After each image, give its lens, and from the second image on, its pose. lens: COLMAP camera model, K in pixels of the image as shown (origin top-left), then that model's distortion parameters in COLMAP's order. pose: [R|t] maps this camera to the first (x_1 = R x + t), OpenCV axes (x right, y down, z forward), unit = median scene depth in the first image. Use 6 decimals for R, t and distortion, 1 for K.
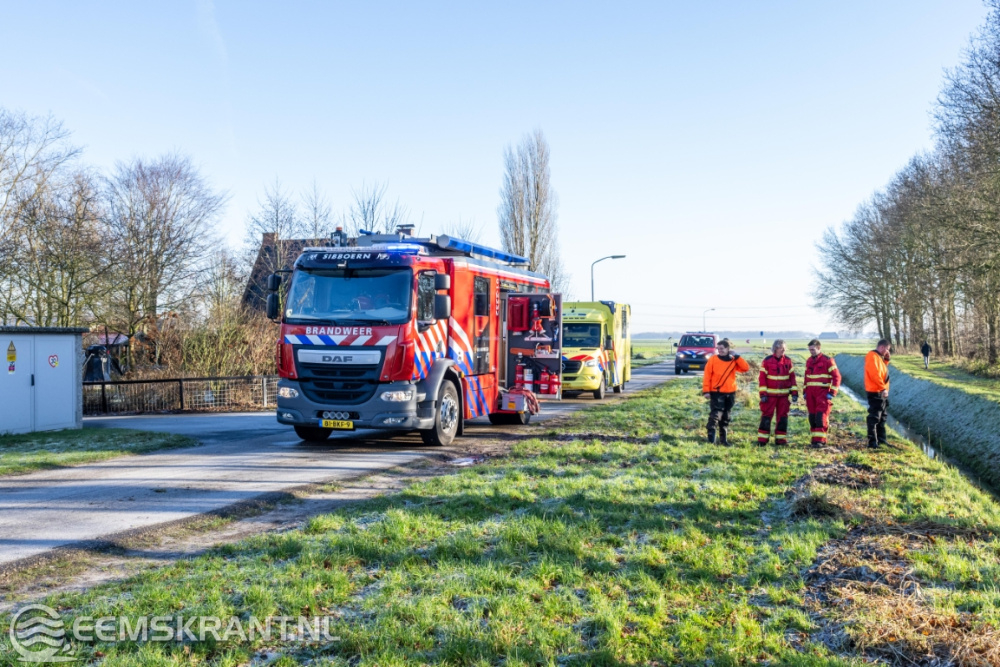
lens RADIAL K [[1042.3, 0, 499.8], [0, 1042.3, 332.5], [0, 0, 1]] dist [-0.019617, 0.000000]
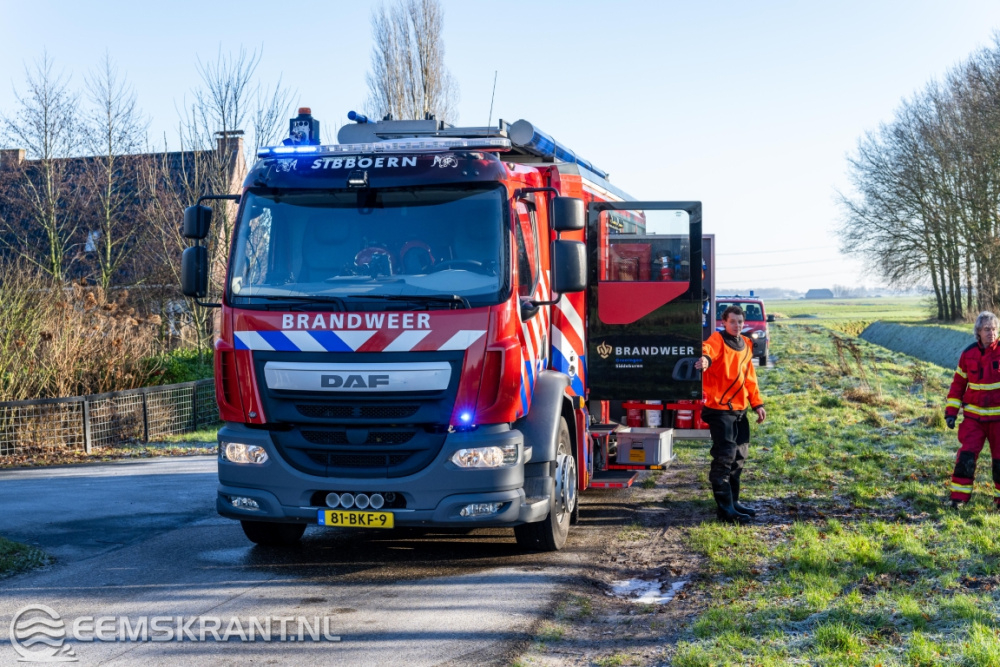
lens RADIAL K [[1584.6, 0, 499.8], [0, 1584.6, 331.7], [0, 0, 1]] dist [-0.228506, 0.000000]
pose [[0.994151, -0.022928, 0.105541, -0.160235], [0.020618, 0.999525, 0.022919, -0.011494], [-0.106017, -0.020609, 0.994151, 0.276251]]
